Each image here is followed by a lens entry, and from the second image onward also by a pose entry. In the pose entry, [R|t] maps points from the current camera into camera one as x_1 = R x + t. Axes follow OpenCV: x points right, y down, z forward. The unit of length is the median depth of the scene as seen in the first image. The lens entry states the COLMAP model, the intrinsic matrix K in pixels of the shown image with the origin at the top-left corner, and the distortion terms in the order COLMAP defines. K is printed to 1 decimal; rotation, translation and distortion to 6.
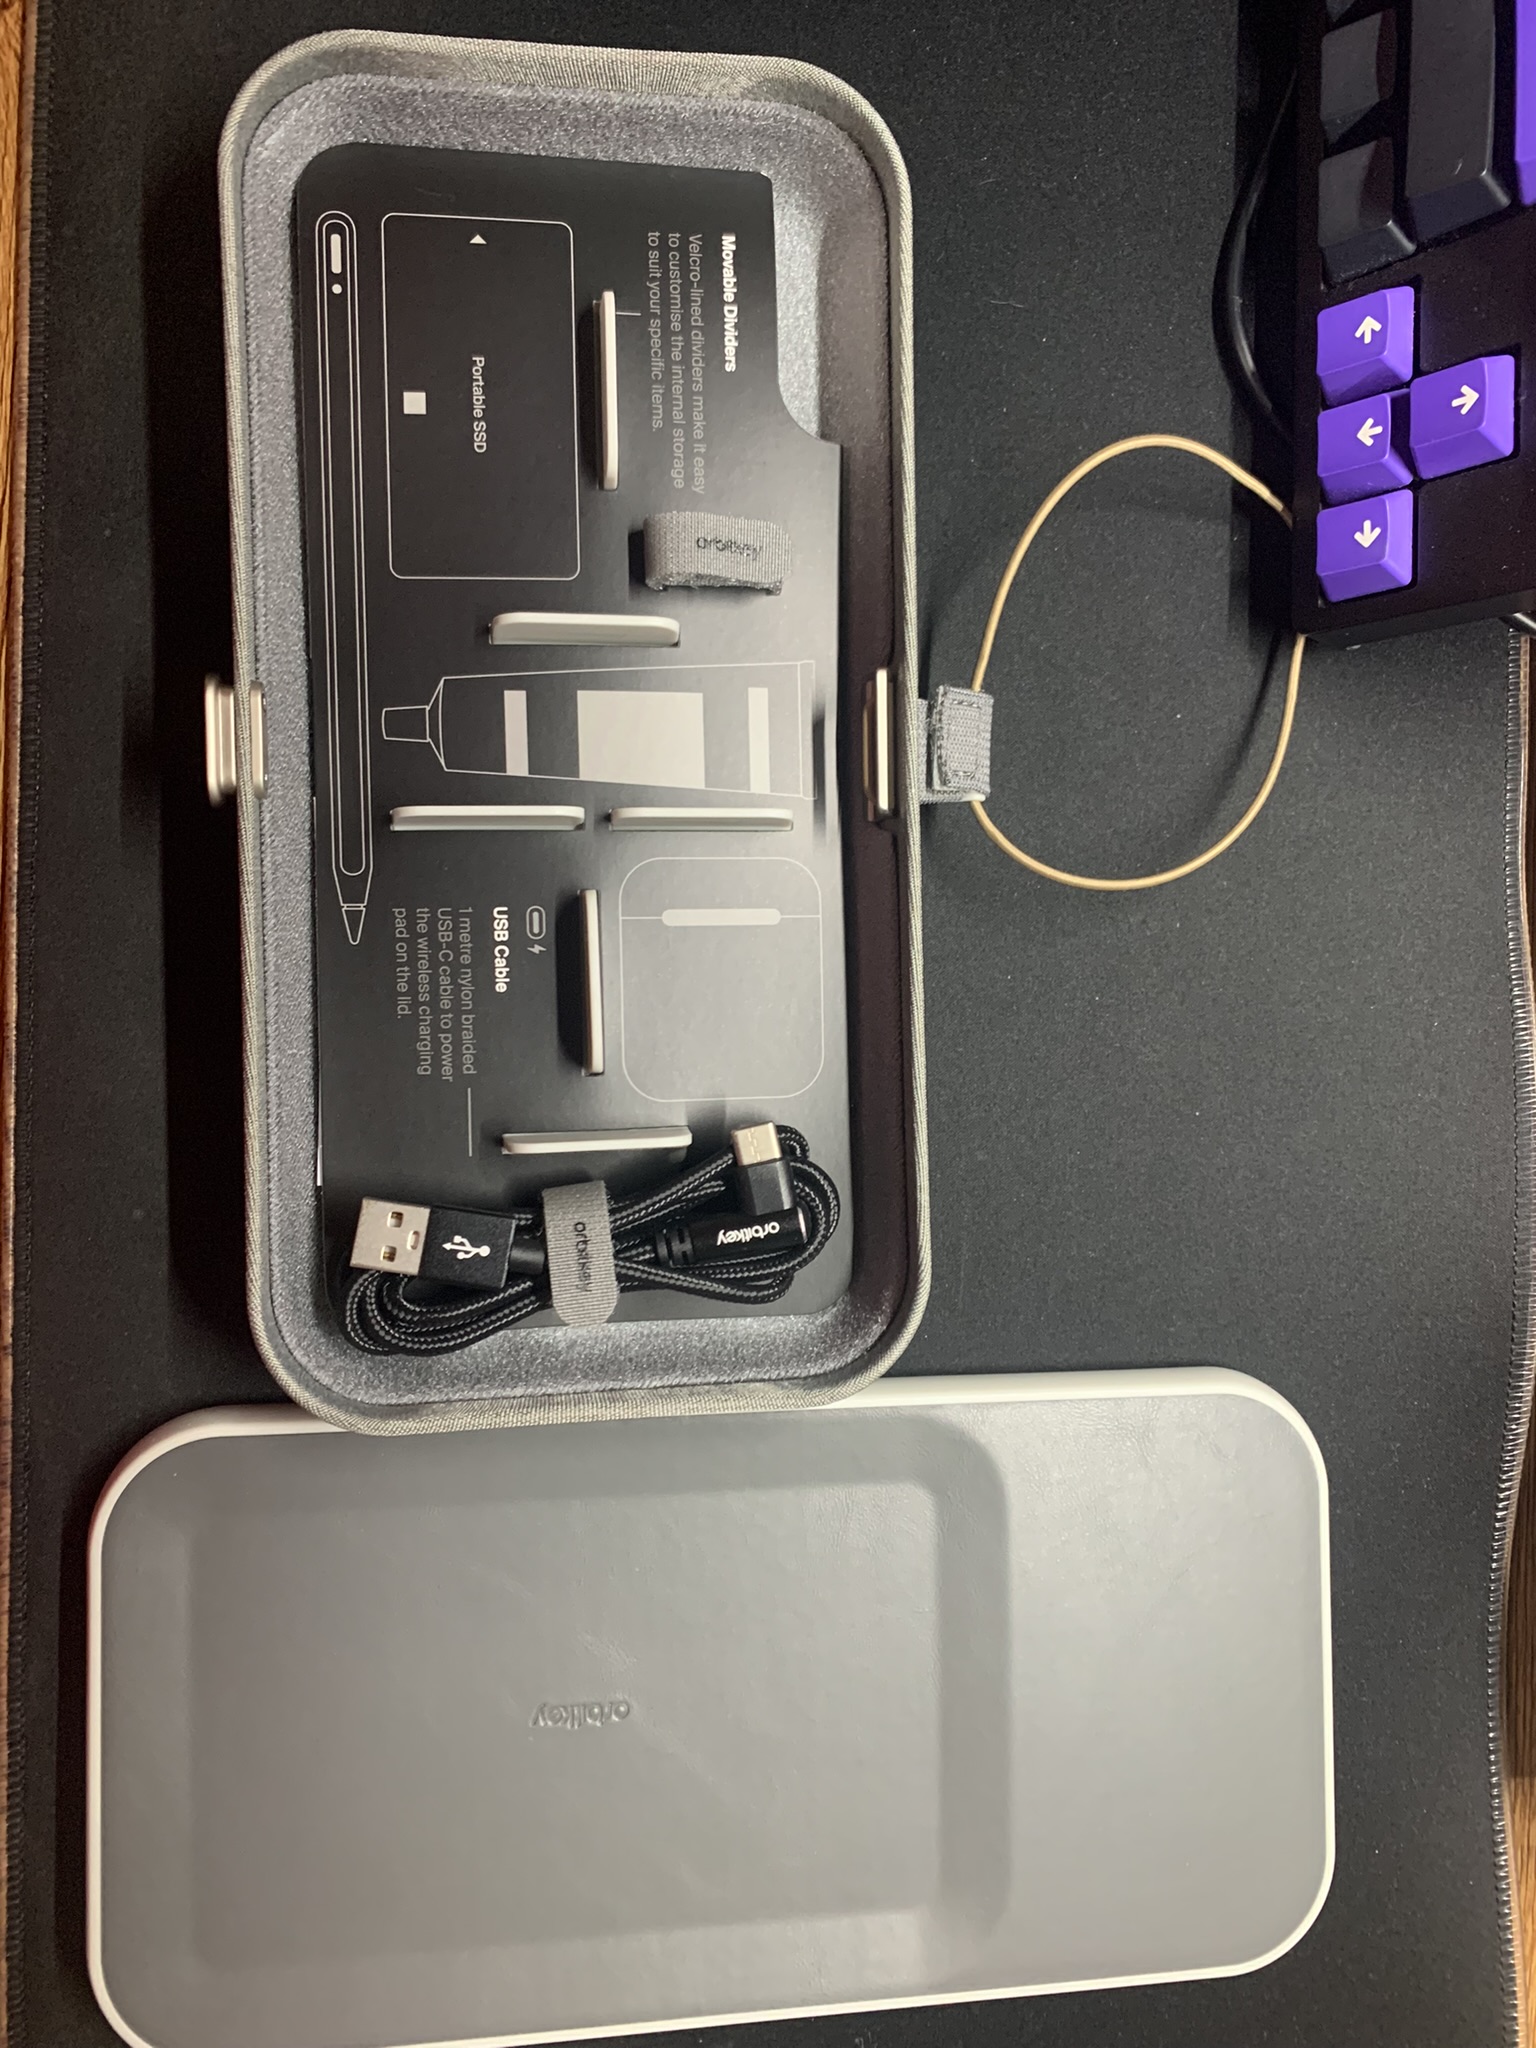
lens RADIAL K [[1660.7, 0, 768.0], [0, 1660.7, 1024.0], [0, 0, 1]] dist [-0.017101, -0.005024]
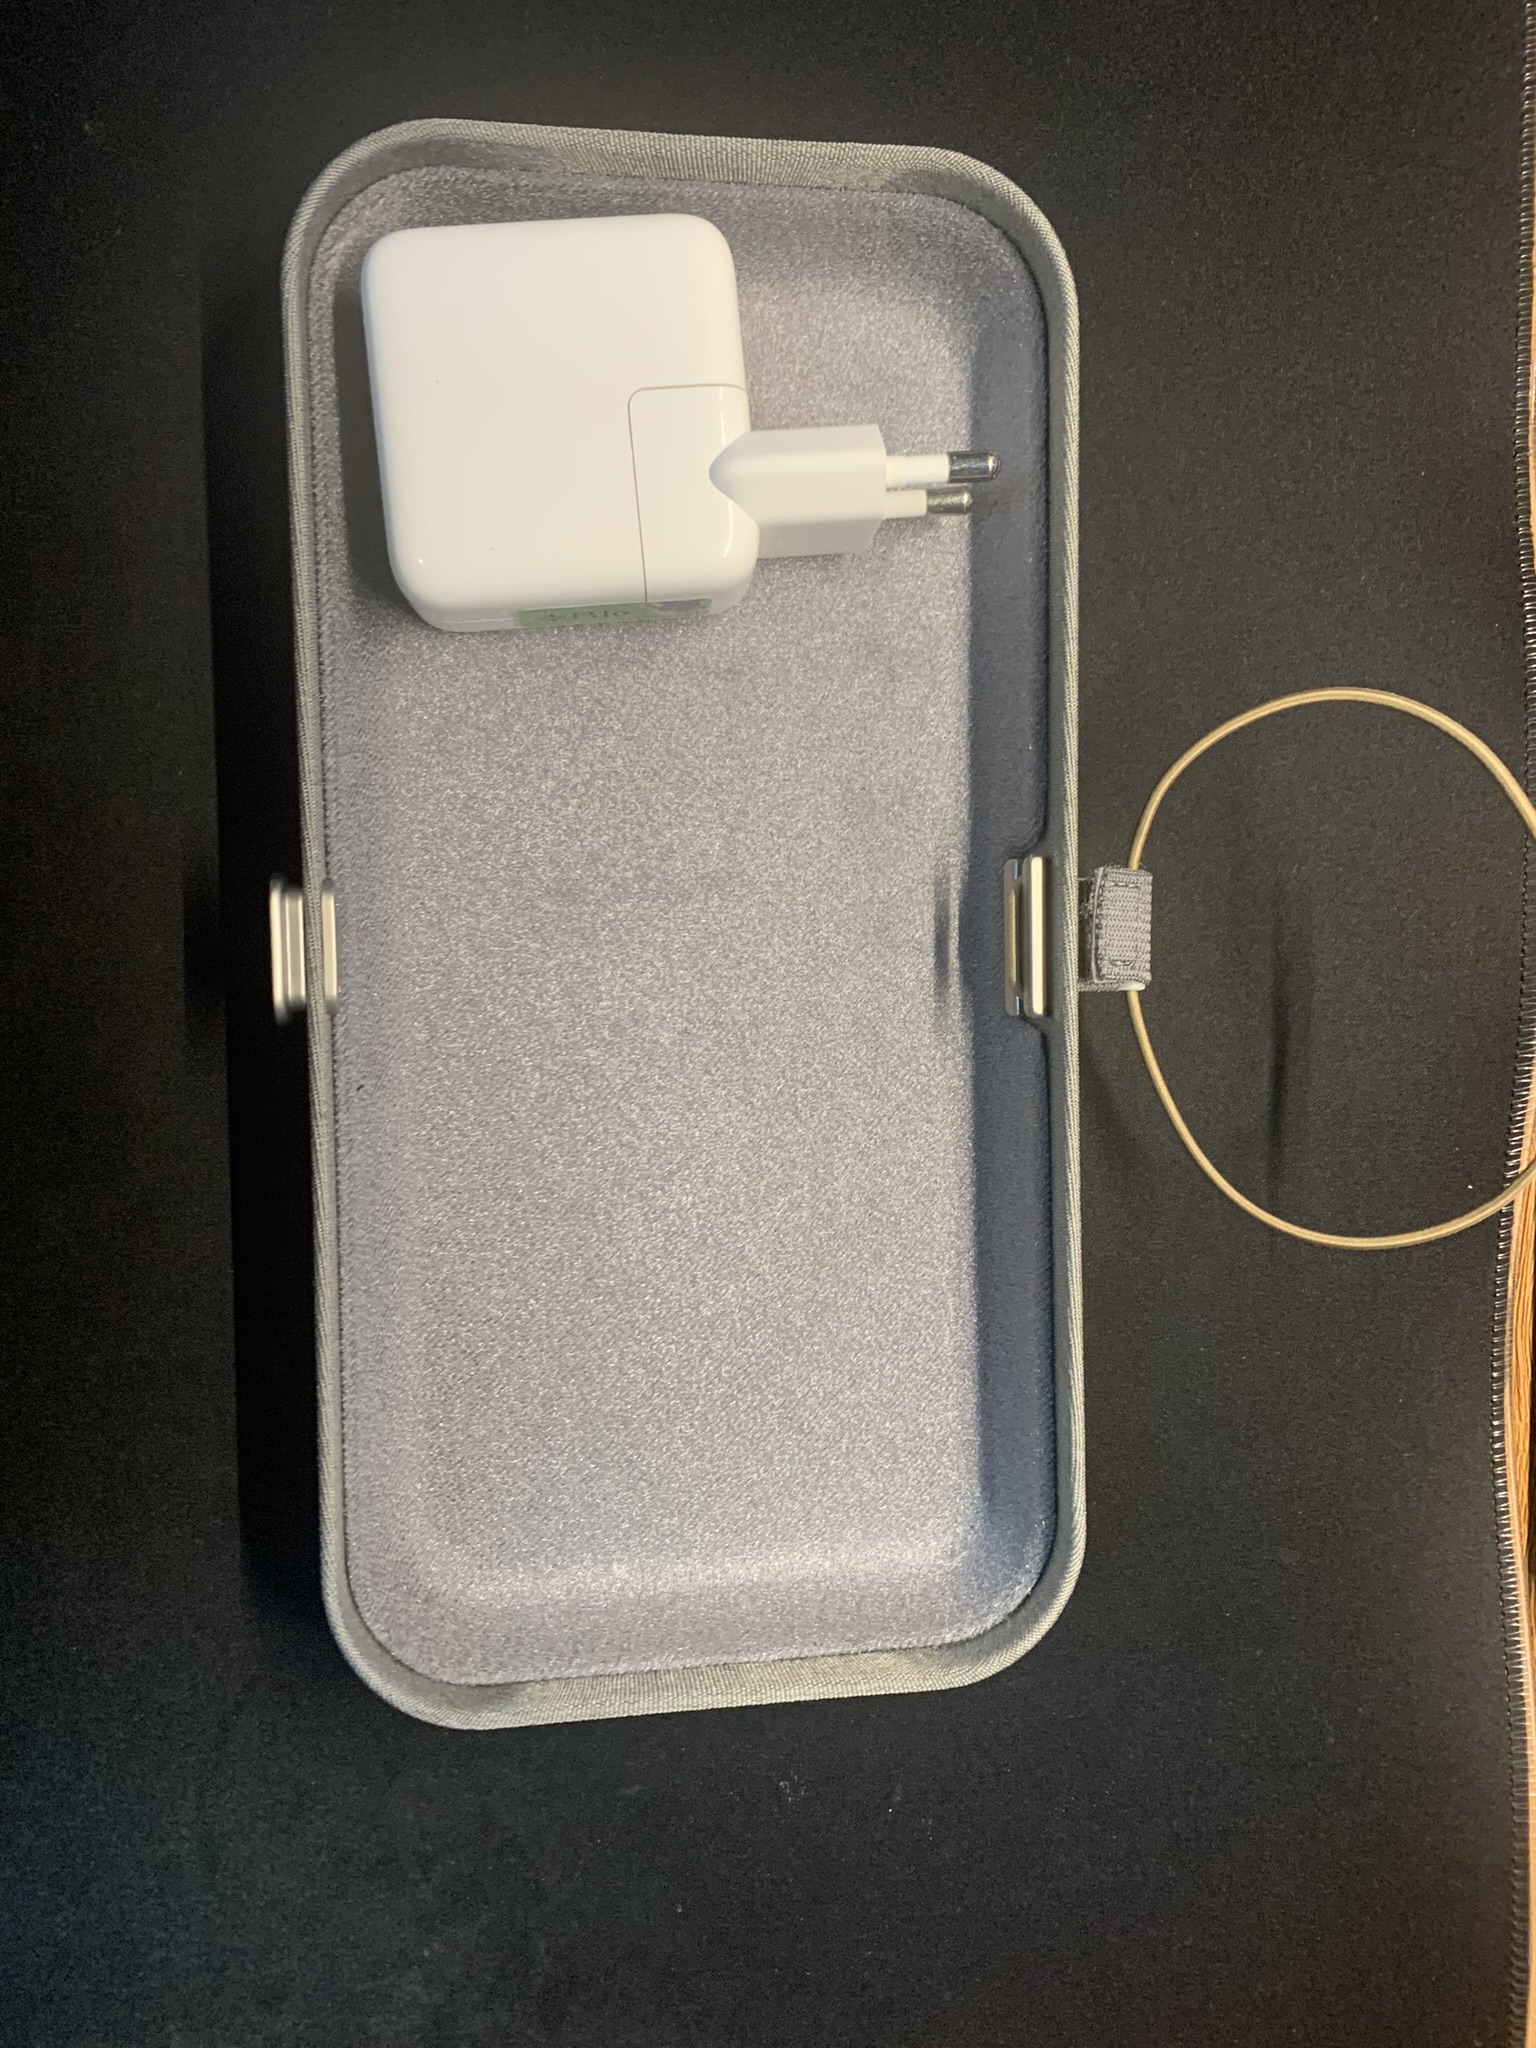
lens RADIAL K [[1660.7, 0, 768.0], [0, 1660.7, 1024.0], [0, 0, 1]] dist [-0.017101, -0.005024]
pose [[0.999965, 0.005395, -0.006380, -0.069125], [-0.005182, 0.999444, 0.032925, -0.156467], [0.006554, -0.032891, 0.999437, 0.123045]]
